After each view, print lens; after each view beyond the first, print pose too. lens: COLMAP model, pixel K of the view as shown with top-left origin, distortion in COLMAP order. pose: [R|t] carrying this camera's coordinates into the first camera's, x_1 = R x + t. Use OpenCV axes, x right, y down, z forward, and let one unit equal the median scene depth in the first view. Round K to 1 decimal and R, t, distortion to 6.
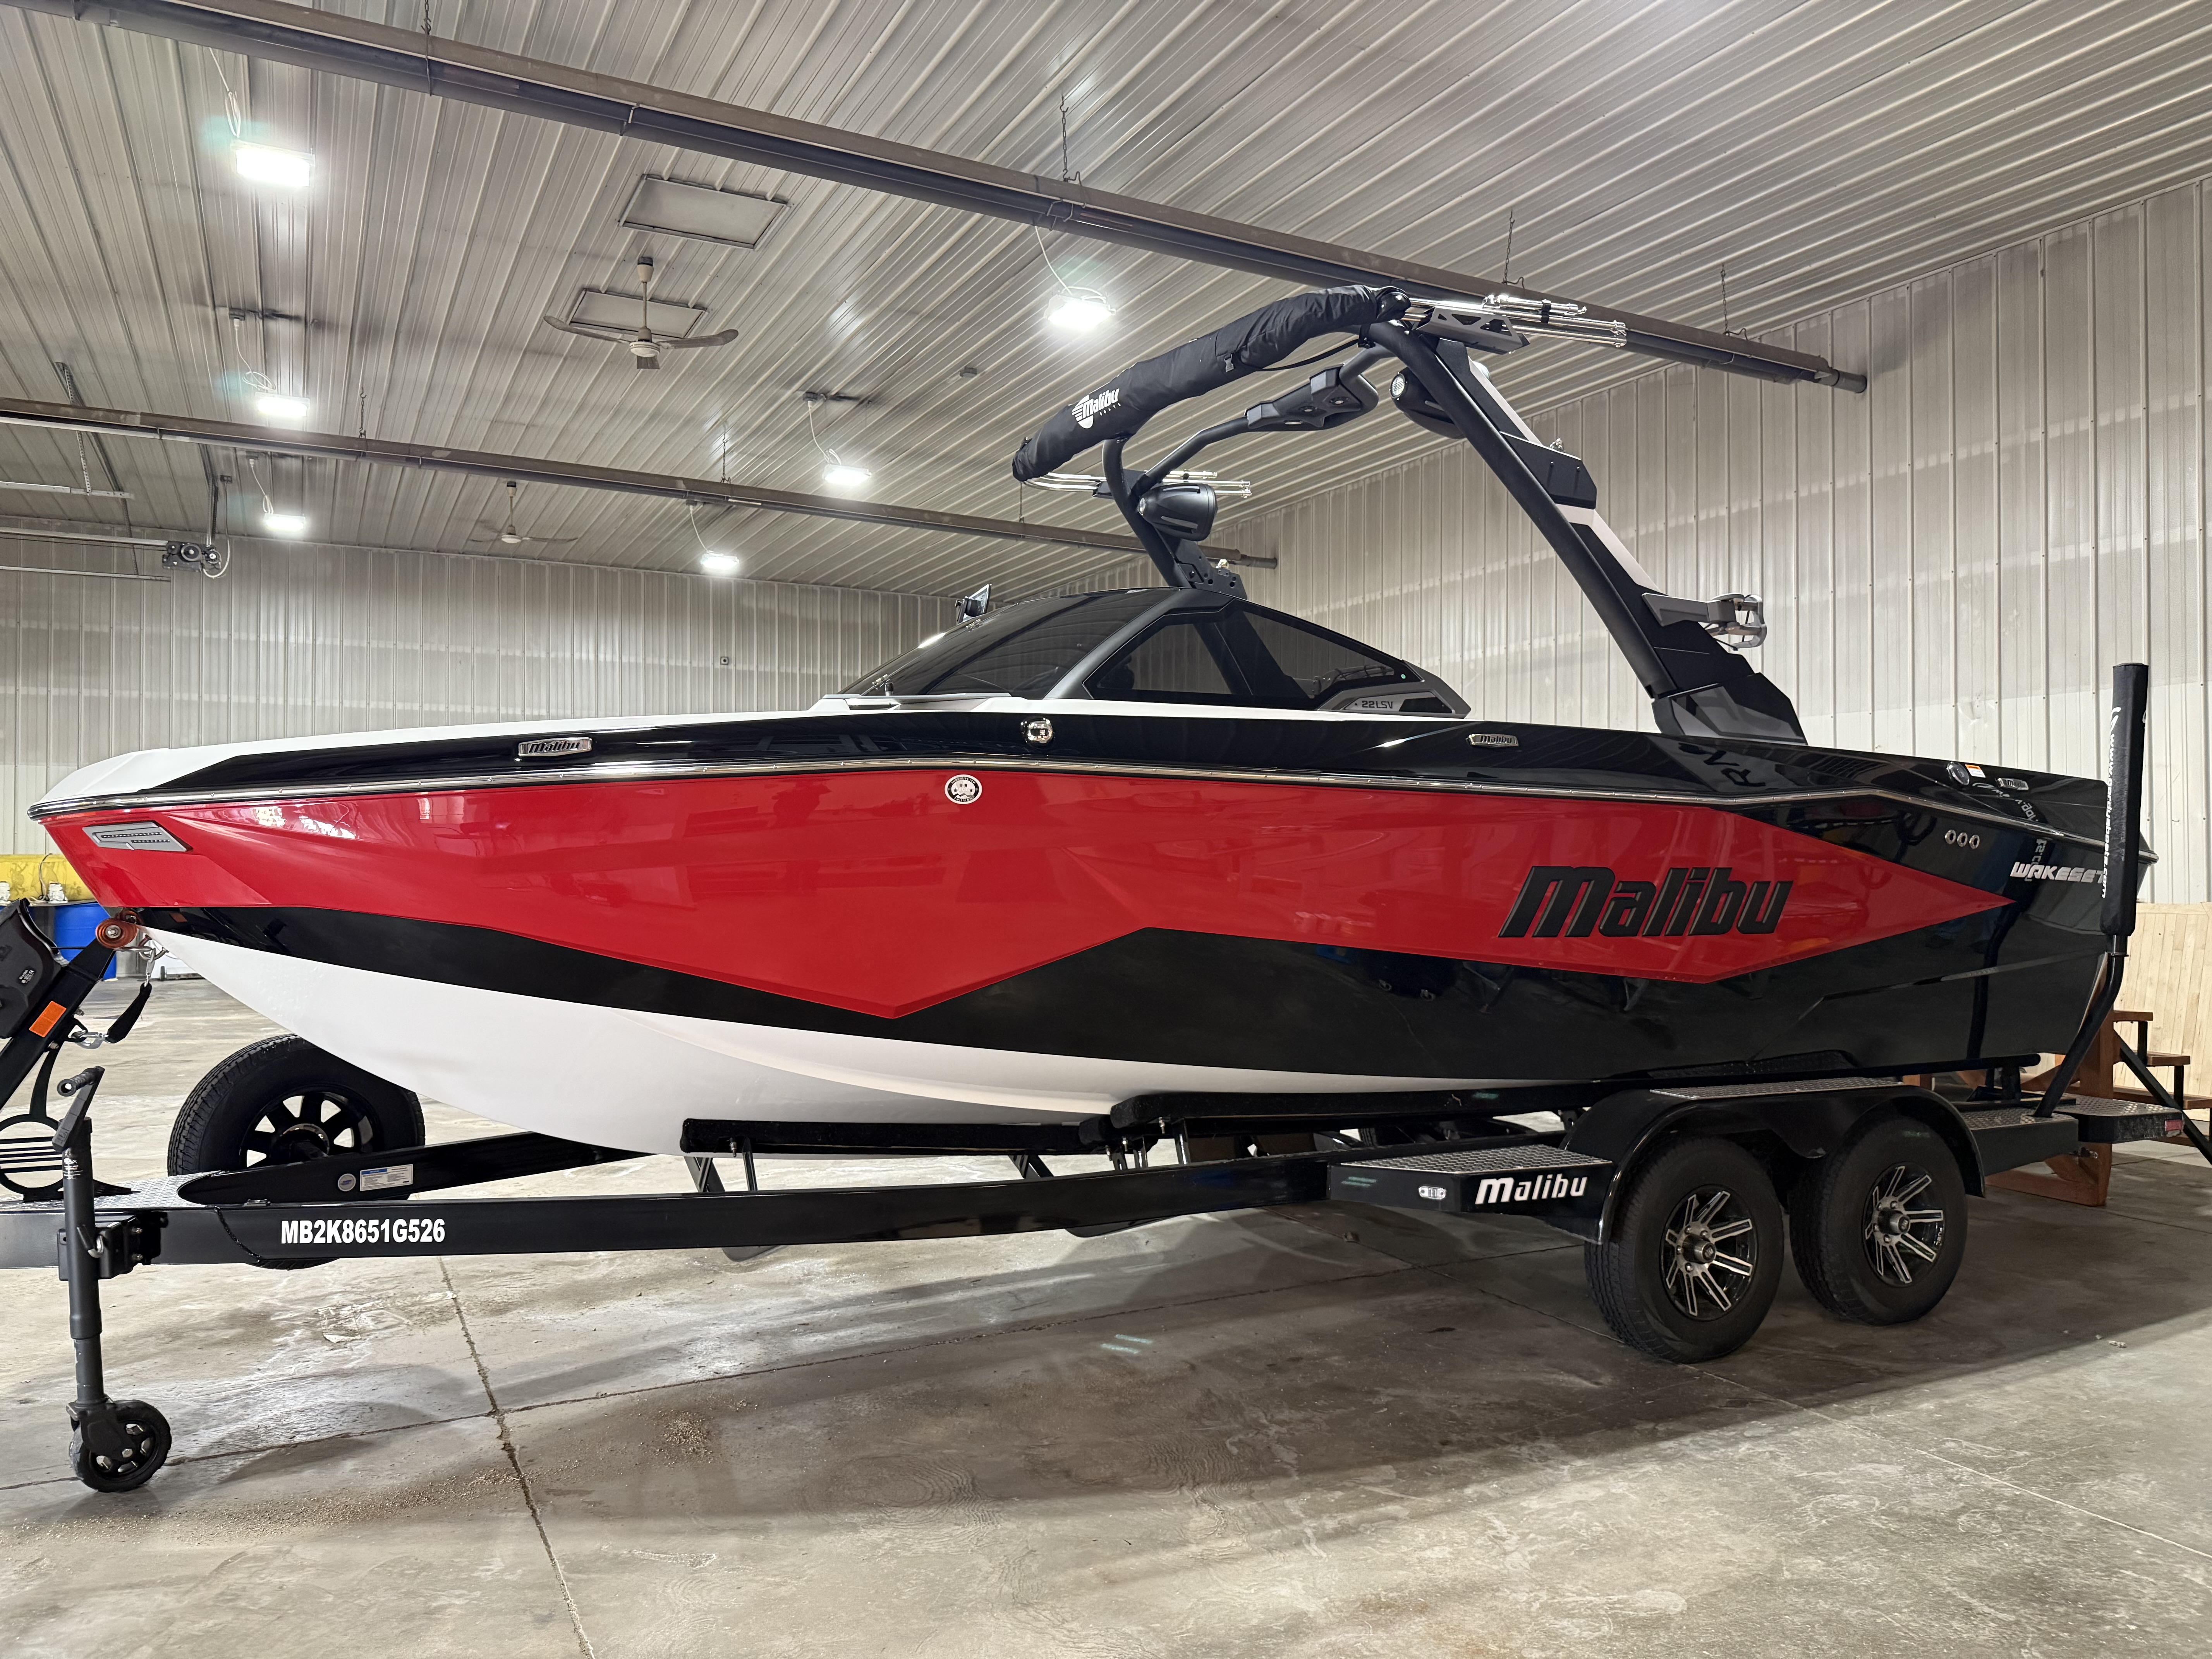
lens RADIAL K [[1581.5, 0, 1112.6], [0, 1581.5, 827.5], [0, 0, 1]] dist [0.189737, 0.000076]
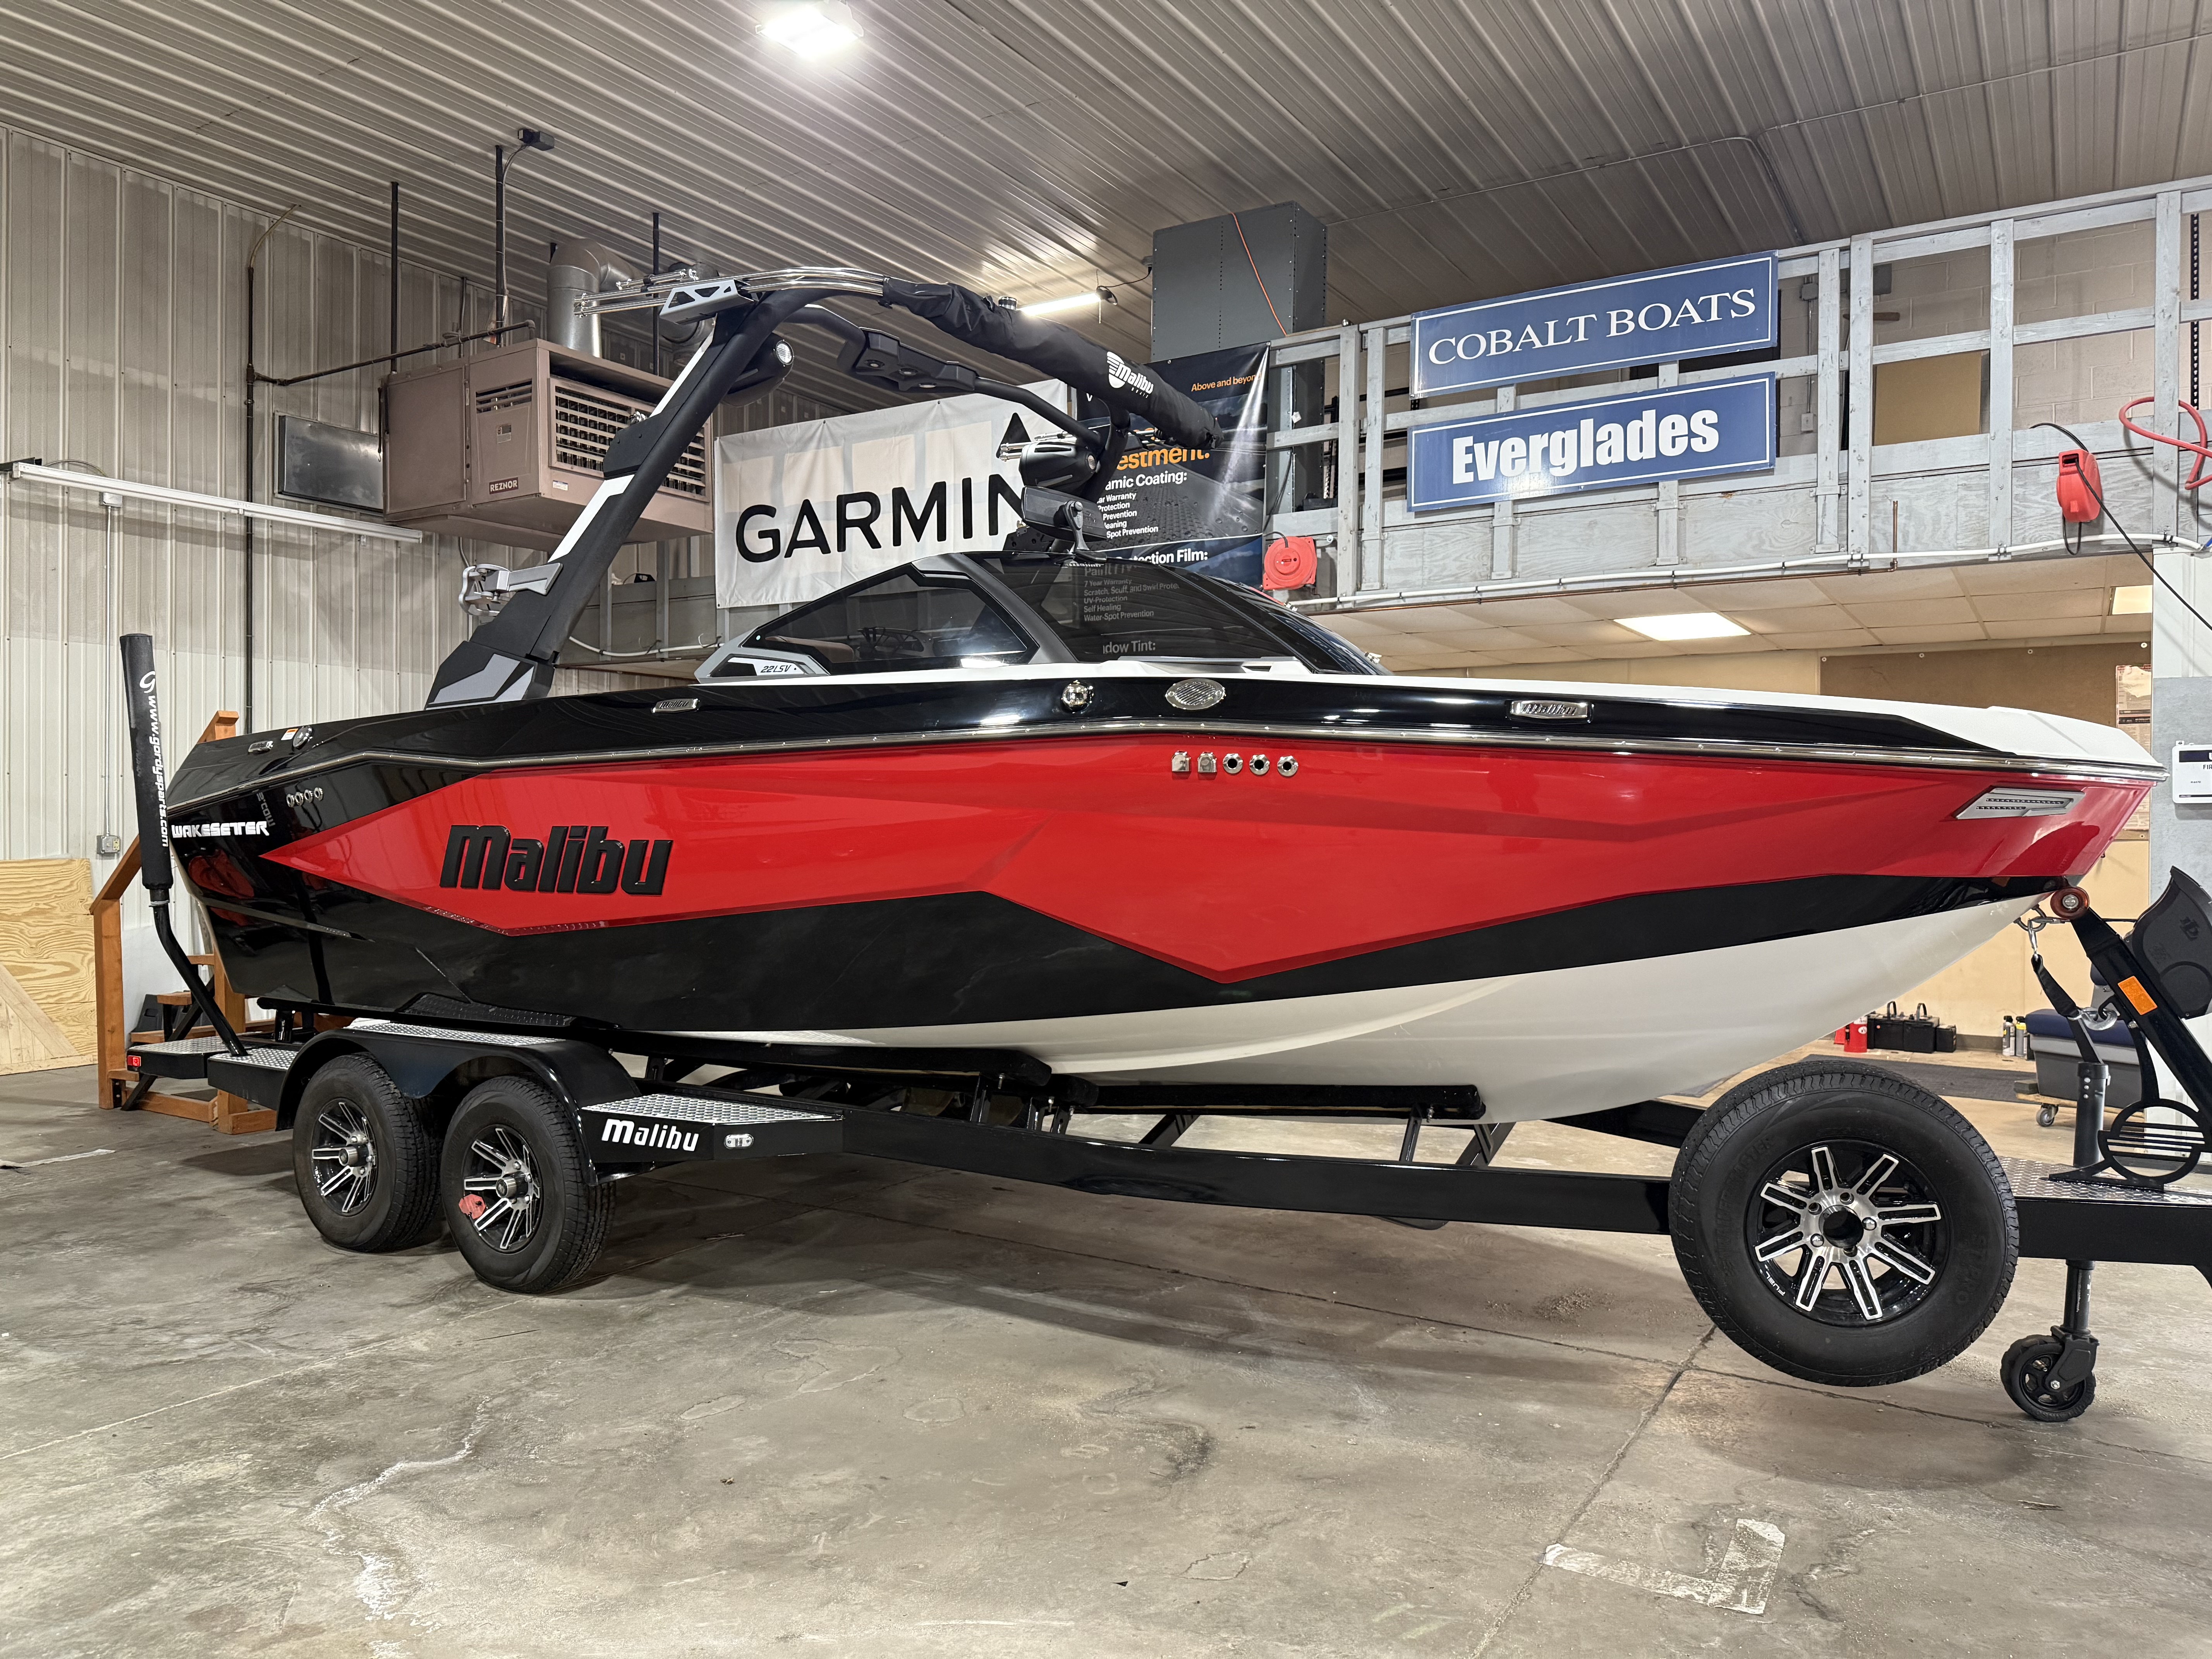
lens RADIAL K [[1581.5, 0, 1112.6], [0, 1581.5, 827.5], [0, 0, 1]] dist [0.189737, 0.000076]
pose [[-0.524067, -0.008828, 0.851631, -0.814239], [-0.019089, 0.999817, -0.001383, 0.025220], [-0.851463, -0.016981, -0.524140, 1.427878]]
